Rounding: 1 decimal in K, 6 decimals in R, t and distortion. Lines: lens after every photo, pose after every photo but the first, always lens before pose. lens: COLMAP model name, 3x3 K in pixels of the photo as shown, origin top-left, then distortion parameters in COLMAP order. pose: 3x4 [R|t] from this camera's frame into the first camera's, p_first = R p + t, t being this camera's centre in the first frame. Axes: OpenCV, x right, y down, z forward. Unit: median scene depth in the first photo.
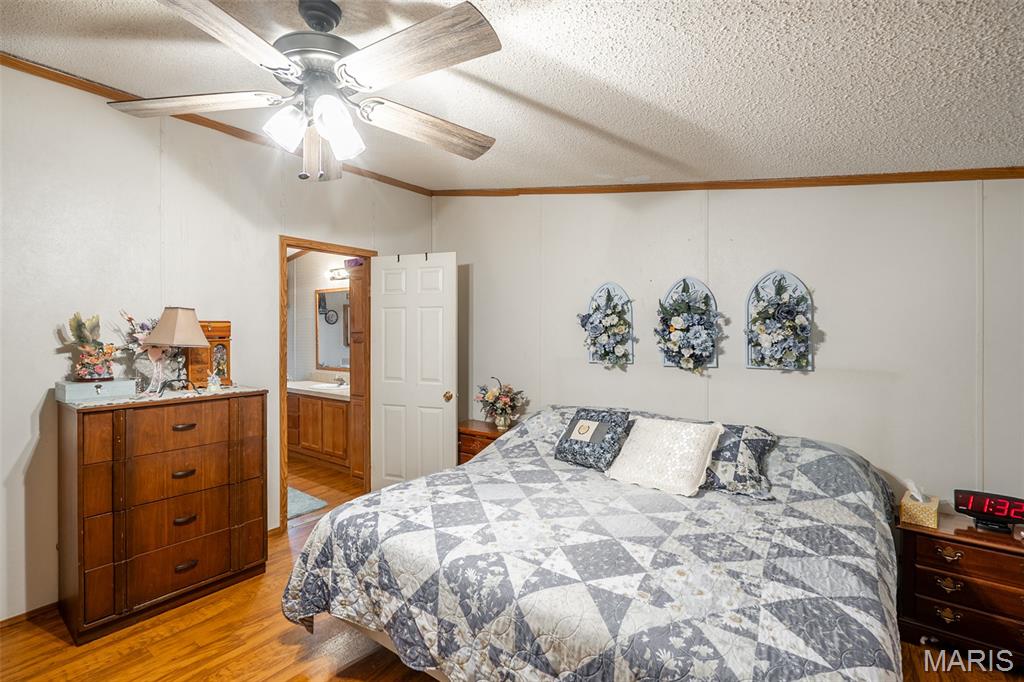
lens RADIAL K [[468.4, 0, 454.1], [0, 468.4, 332.5], [0, 0, 1]] dist [0.000074, -0.000510]
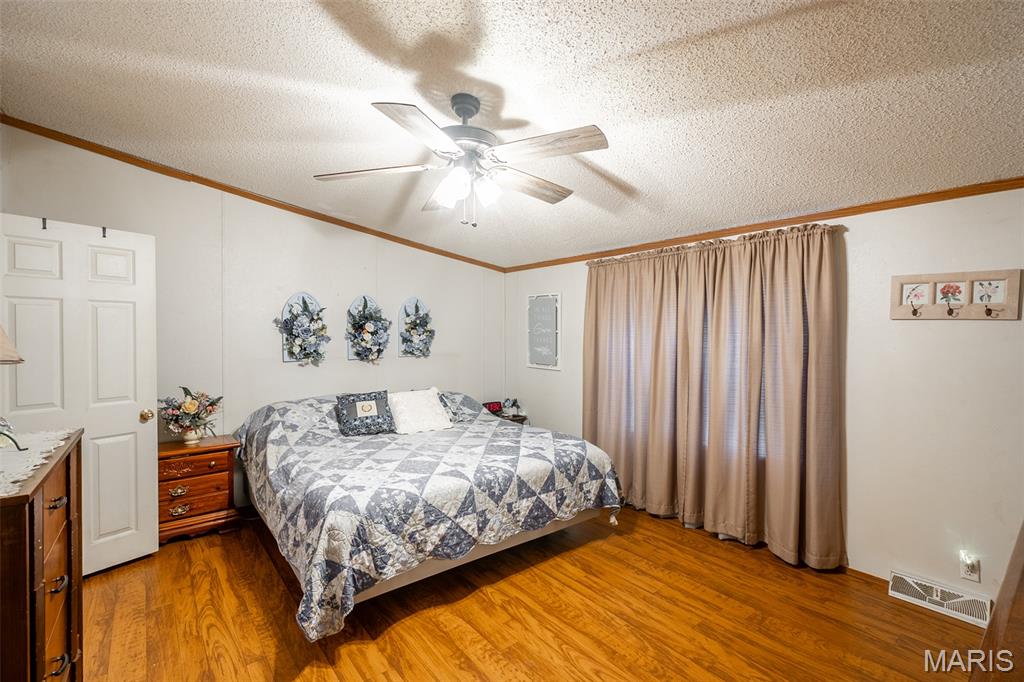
lens RADIAL K [[468.4, 0, 512.0], [0, 468.4, 338.8], [0, 0, 1]] dist [0.000074, -0.000510]
pose [[0.214842, -0.012632, 0.976567, -1.363042], [0.000711, 0.999918, 0.012777, -0.007375], [-0.976649, -0.002051, 0.214833, 0.464101]]
